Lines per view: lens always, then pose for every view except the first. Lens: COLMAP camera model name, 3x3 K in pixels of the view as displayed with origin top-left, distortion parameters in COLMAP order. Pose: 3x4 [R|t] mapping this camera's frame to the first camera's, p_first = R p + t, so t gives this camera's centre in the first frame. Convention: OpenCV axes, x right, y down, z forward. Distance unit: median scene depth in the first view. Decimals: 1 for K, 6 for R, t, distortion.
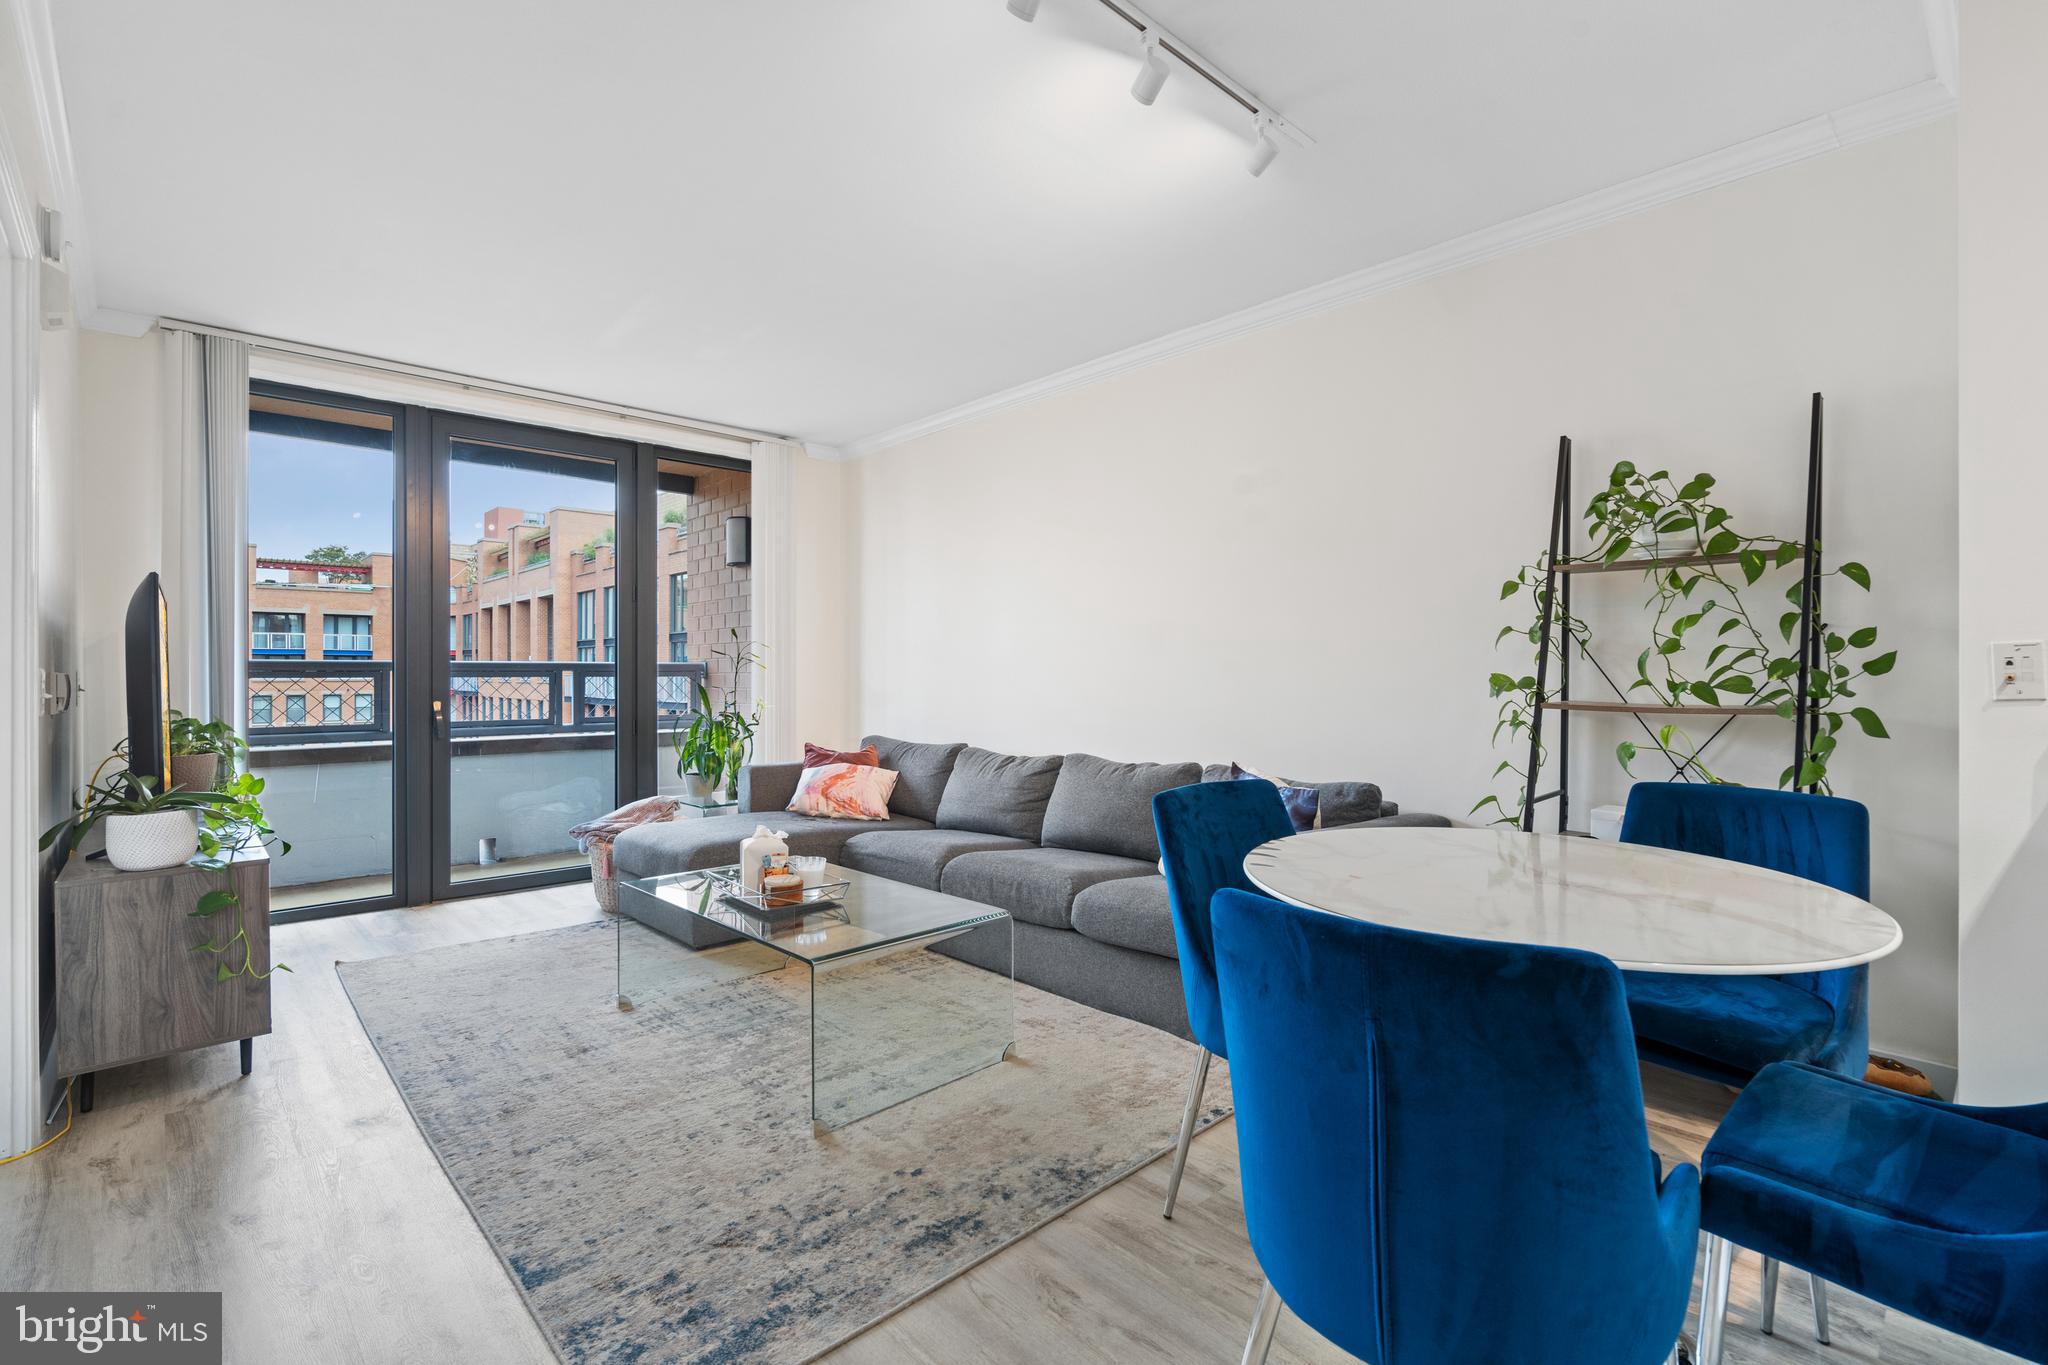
lens RADIAL K [[923.8, 0, 1007.2], [0, 923.8, 684.2], [0, 0, 1]] dist [-0.004868, 0.000585]
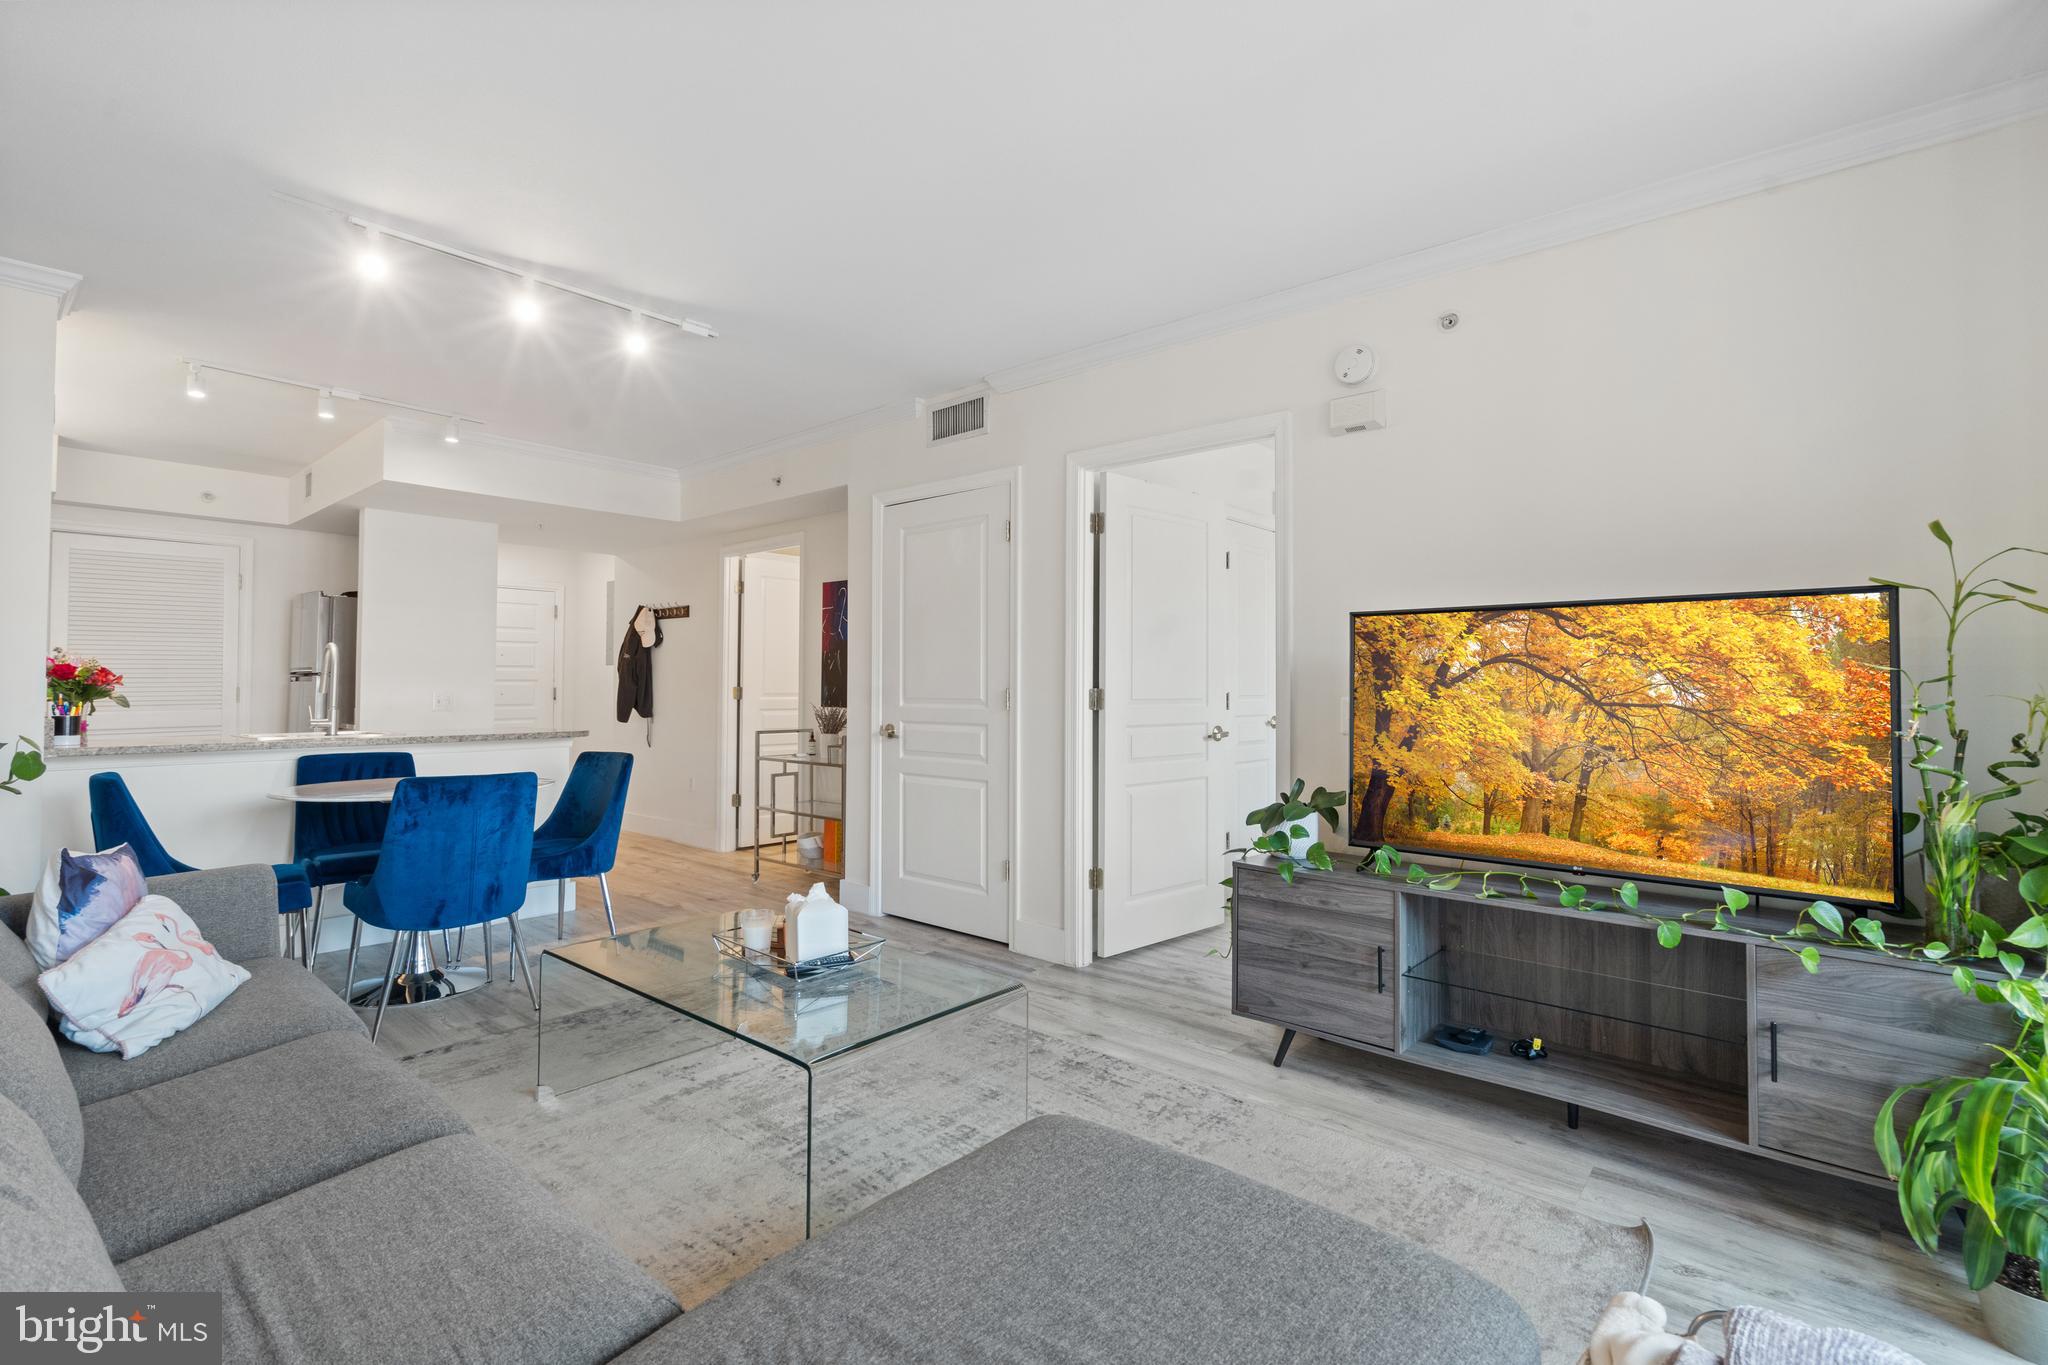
lens RADIAL K [[940.7, 0, 1005.4], [0, 940.7, 687.7], [0, 0, 1]] dist [-0.004759, 0.001558]
pose [[-0.995374, -0.005264, -0.095936, -0.262389], [-0.006785, 0.999856, 0.015535, -0.030945], [0.095840, 0.016114, -0.995266, 1.390788]]
